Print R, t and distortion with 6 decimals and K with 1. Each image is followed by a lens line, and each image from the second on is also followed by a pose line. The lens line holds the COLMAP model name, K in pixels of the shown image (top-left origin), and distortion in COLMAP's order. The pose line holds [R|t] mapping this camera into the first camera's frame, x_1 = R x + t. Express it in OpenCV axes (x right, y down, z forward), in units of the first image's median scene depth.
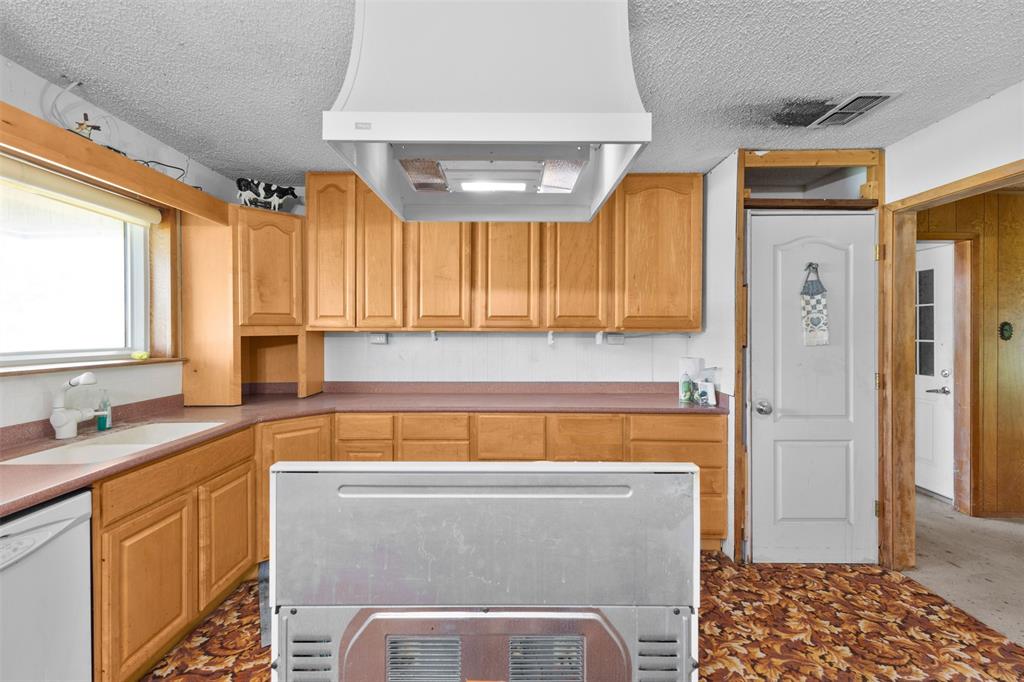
lens RADIAL K [[446.2, 0, 509.5], [0, 446.2, 333.0], [0, 0, 1]] dist [0.003804, 0.000200]
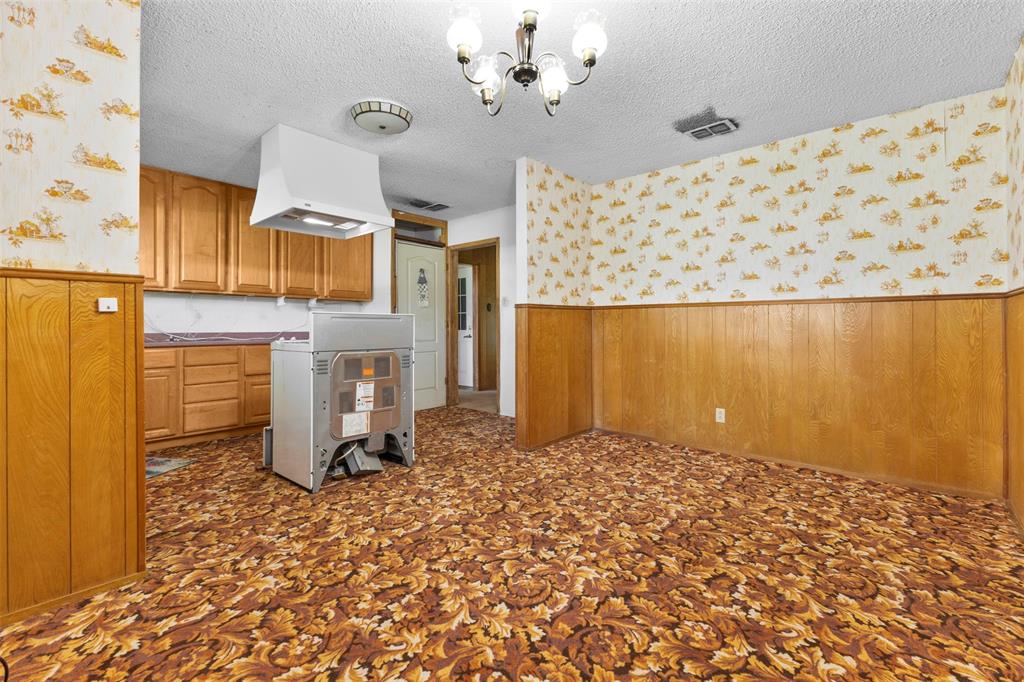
lens RADIAL K [[446.2, 0, 509.5], [0, 446.2, 330.9], [0, 0, 1]] dist [0.003804, 0.000200]
pose [[0.667804, -0.007557, 0.744299, -0.552676], [0.004930, 0.999971, 0.005730, 0.112883], [-0.744321, -0.000157, 0.667822, -0.643893]]
